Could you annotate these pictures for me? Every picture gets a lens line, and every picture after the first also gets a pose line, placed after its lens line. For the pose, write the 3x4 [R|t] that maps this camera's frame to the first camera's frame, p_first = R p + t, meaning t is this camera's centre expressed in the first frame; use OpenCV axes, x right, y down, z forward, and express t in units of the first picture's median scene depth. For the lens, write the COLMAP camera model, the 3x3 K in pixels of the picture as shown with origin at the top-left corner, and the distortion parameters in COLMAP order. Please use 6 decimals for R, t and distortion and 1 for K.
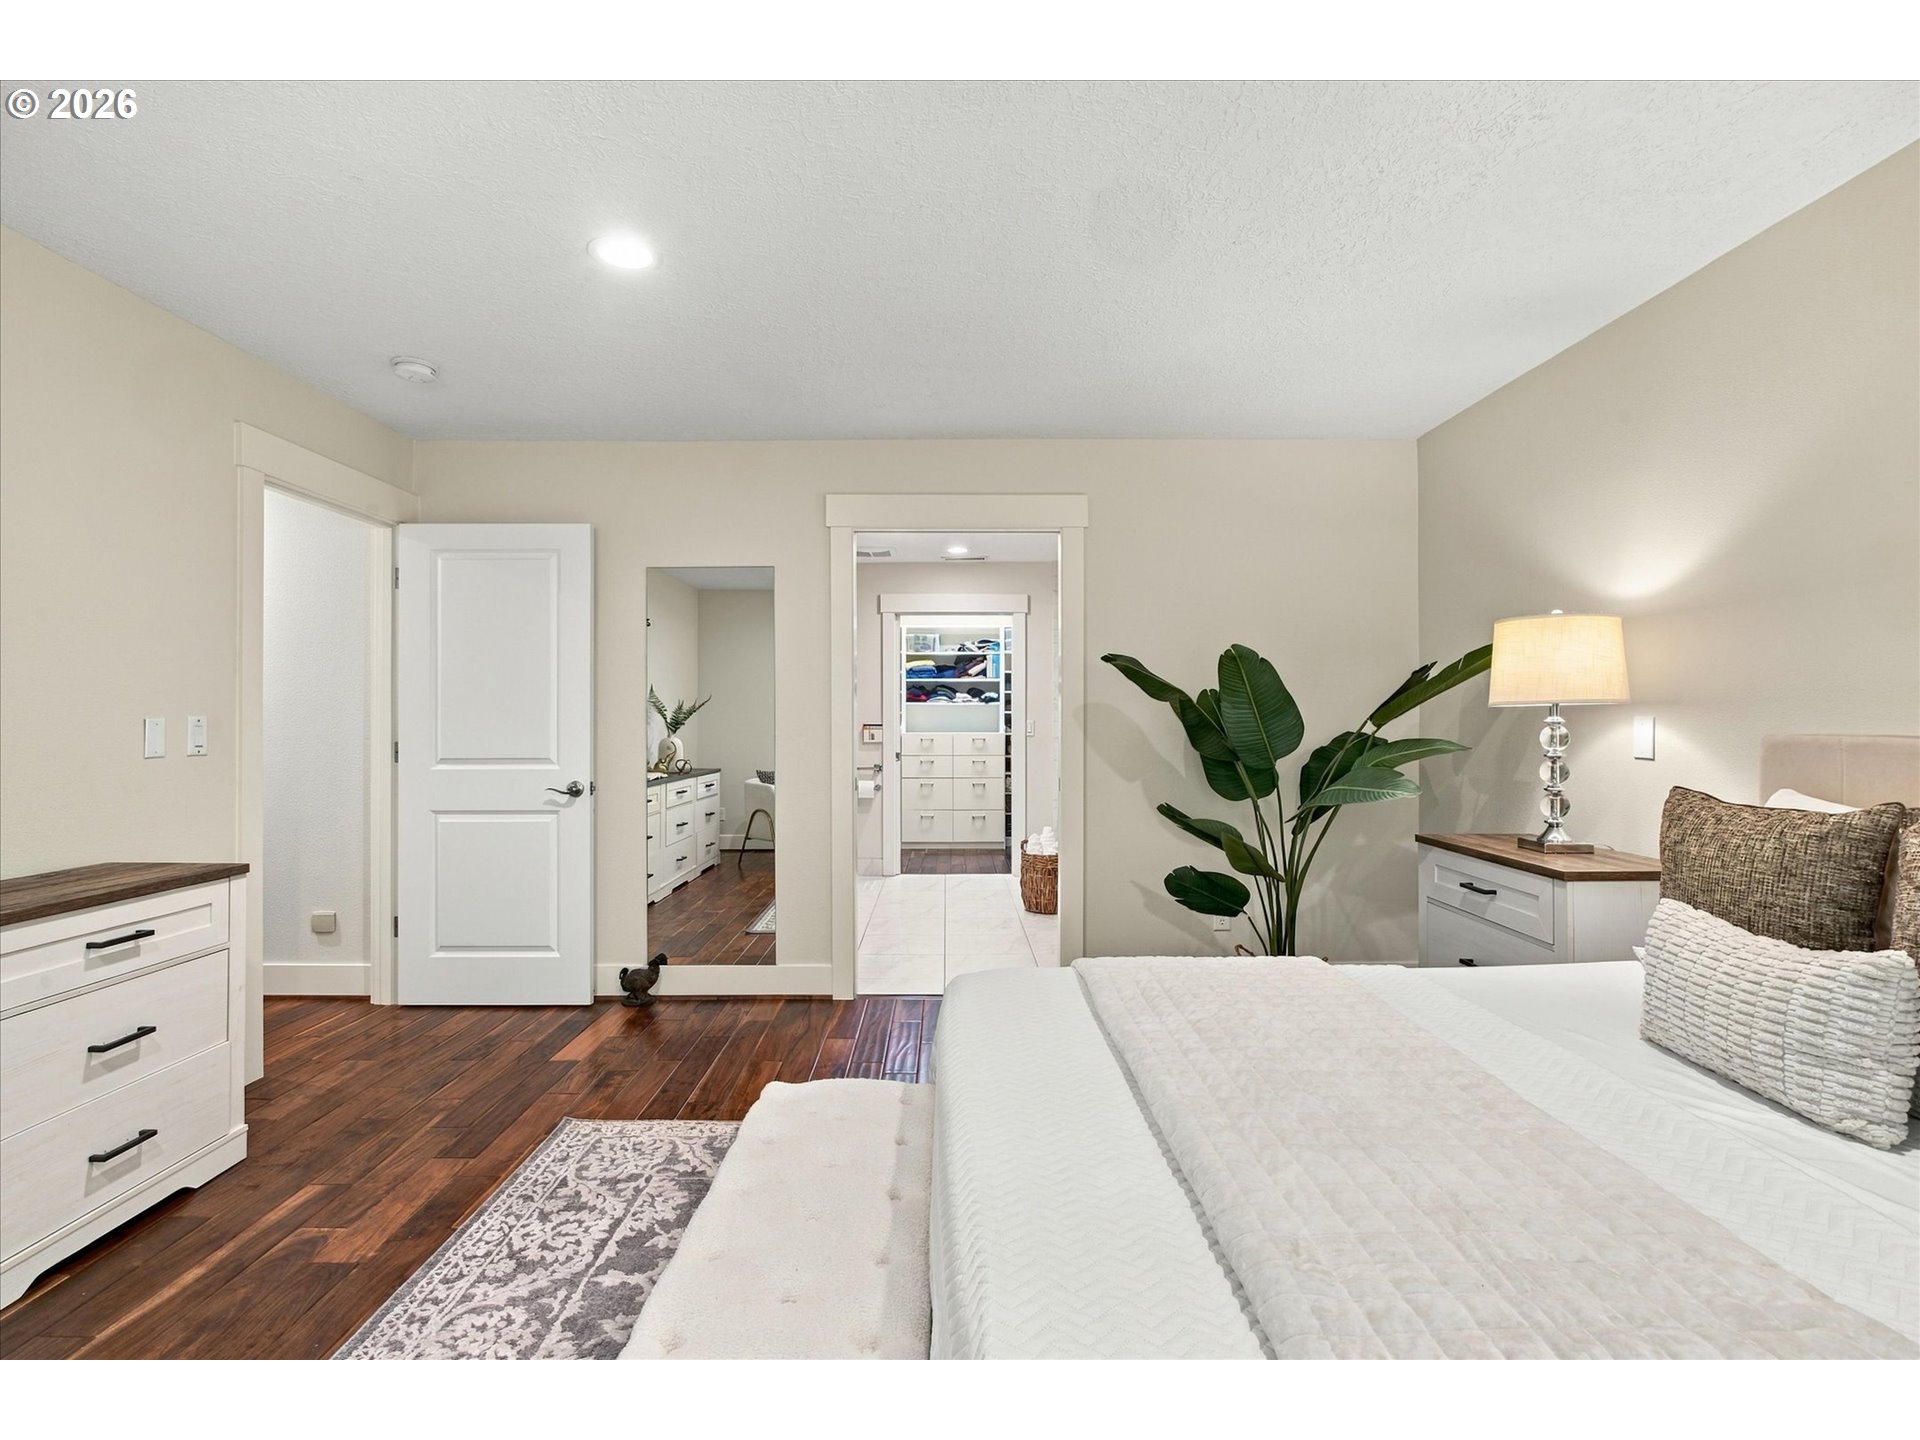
lens RADIAL K [[931.3, 0, 959.1], [0, 931.3, 720.2], [0, 0, 1]] dist [-0.000092, -0.000044]
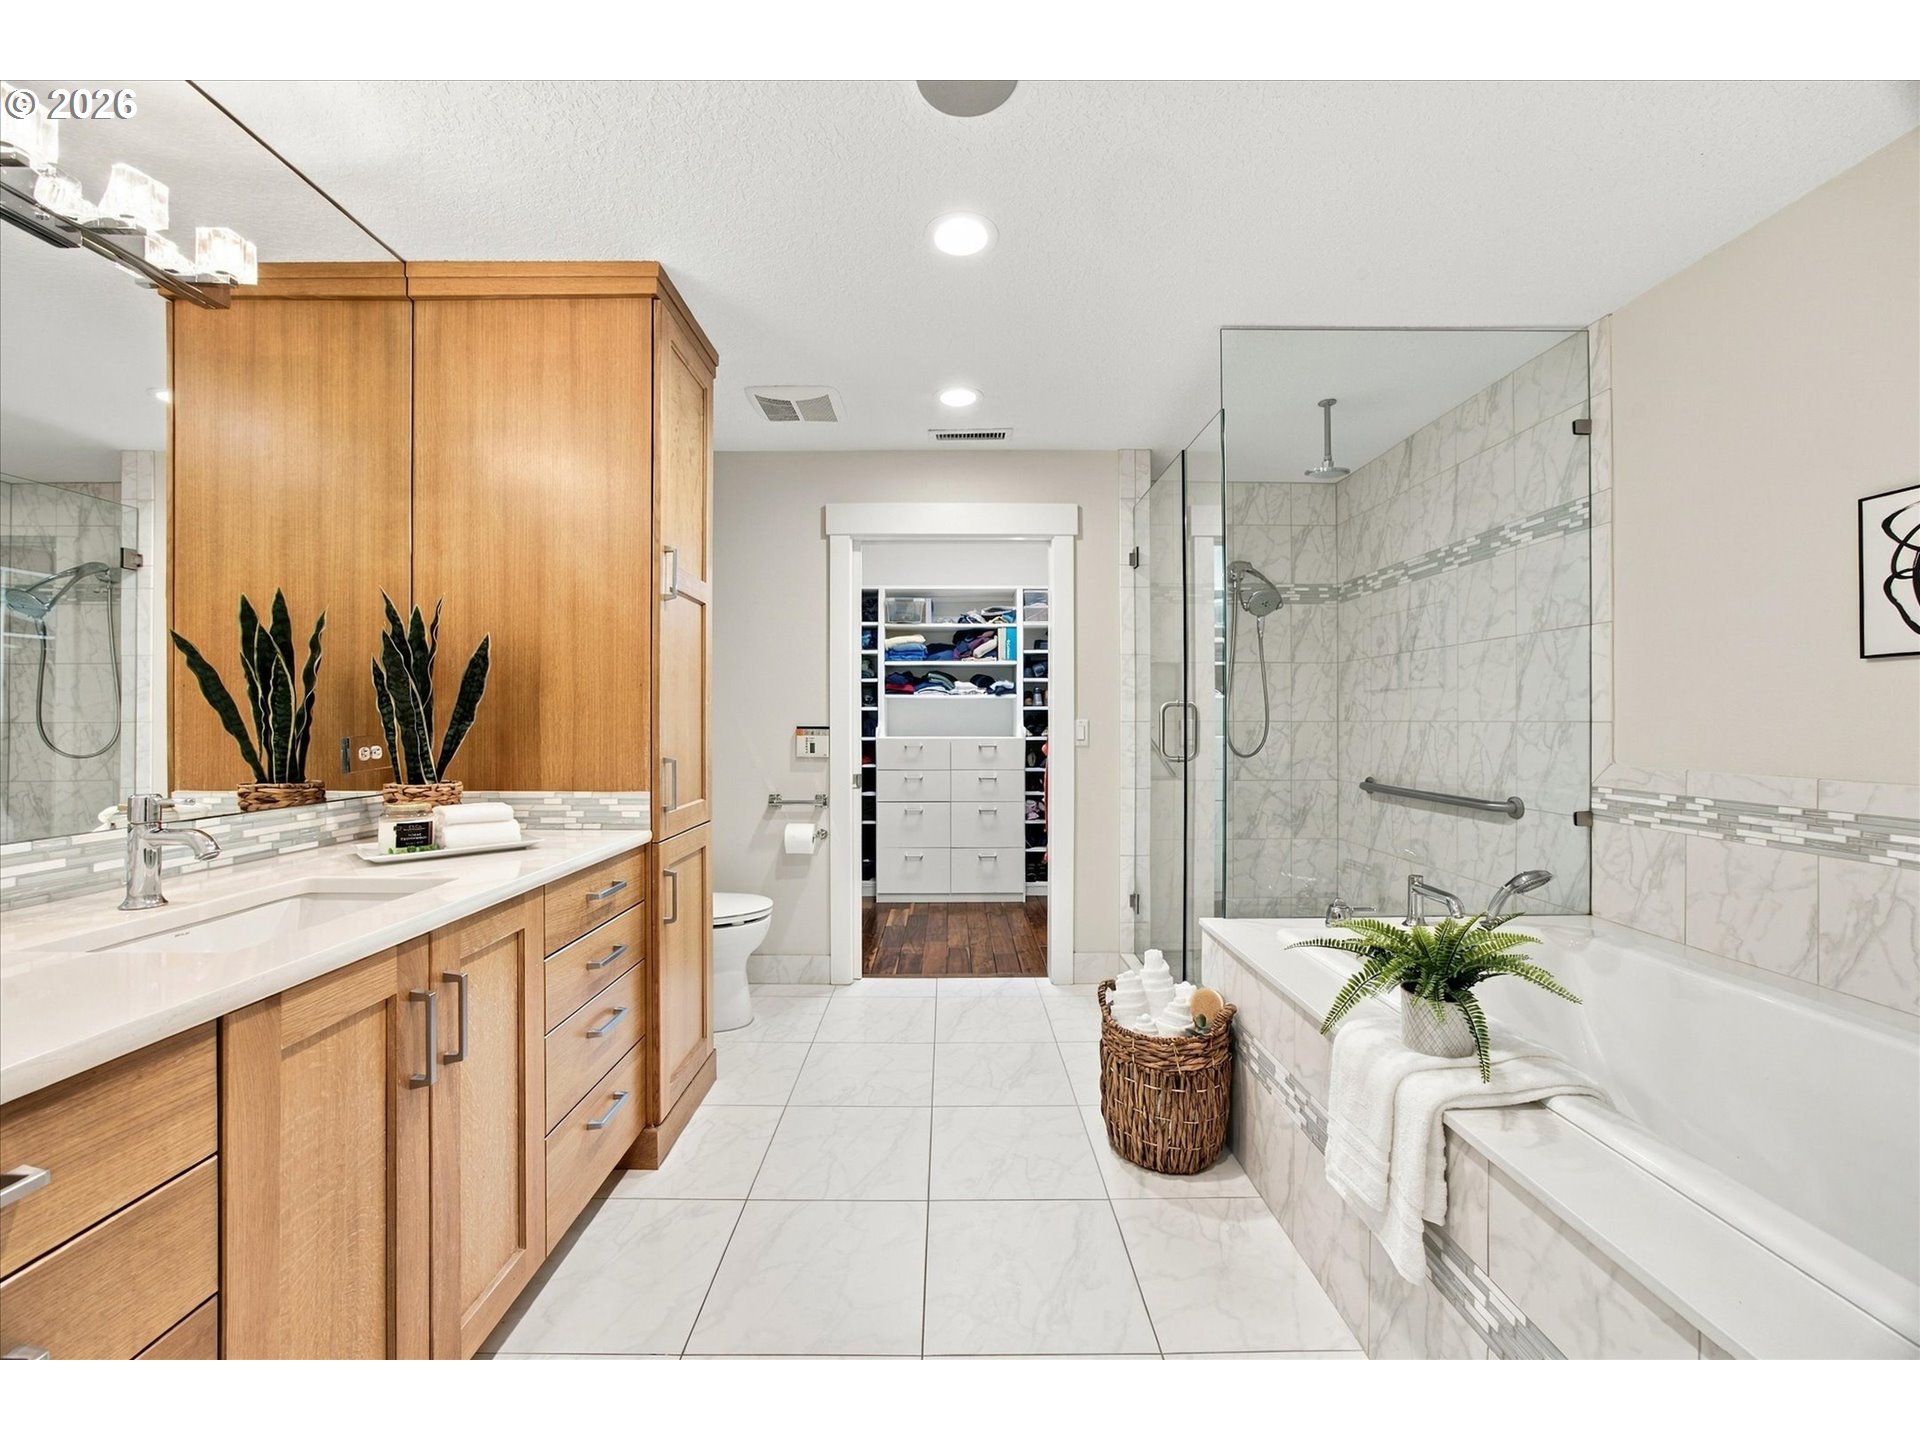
lens RADIAL K [[738.3, 0, 956.1], [0, 738.3, 721.8], [0, 0, 1]] dist [-0.000896, -0.000030]
pose [[0.999999, 0.000126, -0.001453, -0.001760], [-0.000125, 1.000000, 0.000569, 0.001353], [0.001453, -0.000569, 0.999999, 0.445410]]
